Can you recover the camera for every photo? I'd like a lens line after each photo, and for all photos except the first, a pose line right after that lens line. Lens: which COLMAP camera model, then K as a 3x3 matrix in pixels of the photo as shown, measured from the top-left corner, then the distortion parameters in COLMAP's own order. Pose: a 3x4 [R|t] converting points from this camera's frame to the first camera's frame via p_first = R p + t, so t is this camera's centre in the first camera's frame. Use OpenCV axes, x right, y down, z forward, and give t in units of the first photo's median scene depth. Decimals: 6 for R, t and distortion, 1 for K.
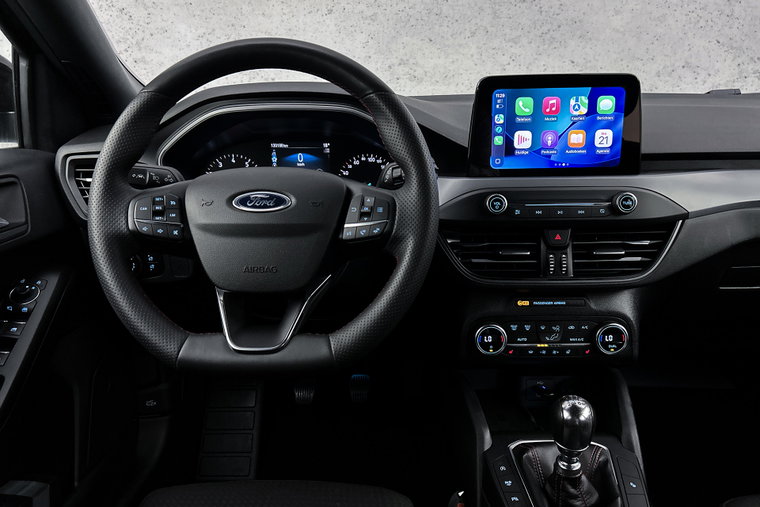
lens RADIAL K [[568.8, 0, 373.9], [0, 568.8, 263.2], [0, 0, 1]] dist [0.050922, -0.059590]
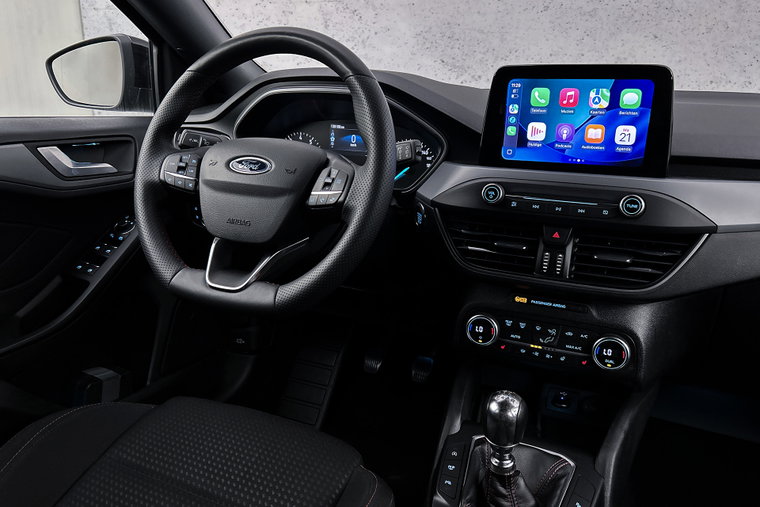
lens RADIAL K [[568.8, 0, 378.9], [0, 568.8, 259.8], [0, 0, 1]] dist [0.050922, -0.059590]
pose [[0.920388, 0.140652, -0.364833, 0.399458], [-0.142273, 0.989570, 0.022581, 0.015849], [0.364204, 0.031123, 0.930799, 0.004688]]
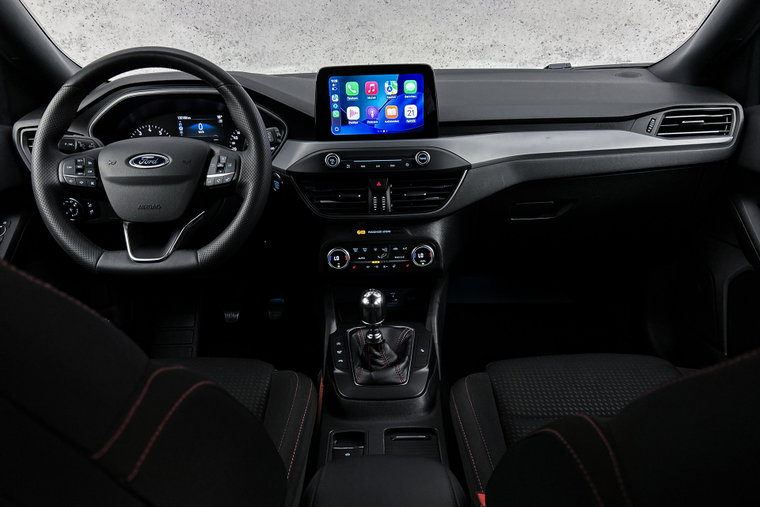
lens RADIAL K [[568.8, 0, 379.3], [0, 568.8, 264.1], [0, 0, 1]] dist [0.050922, -0.059590]
pose [[0.999599, -0.021187, 0.018782, 0.289990], [0.019723, 0.996990, 0.074973, 0.046445], [-0.020314, -0.074573, 0.997009, -0.407371]]
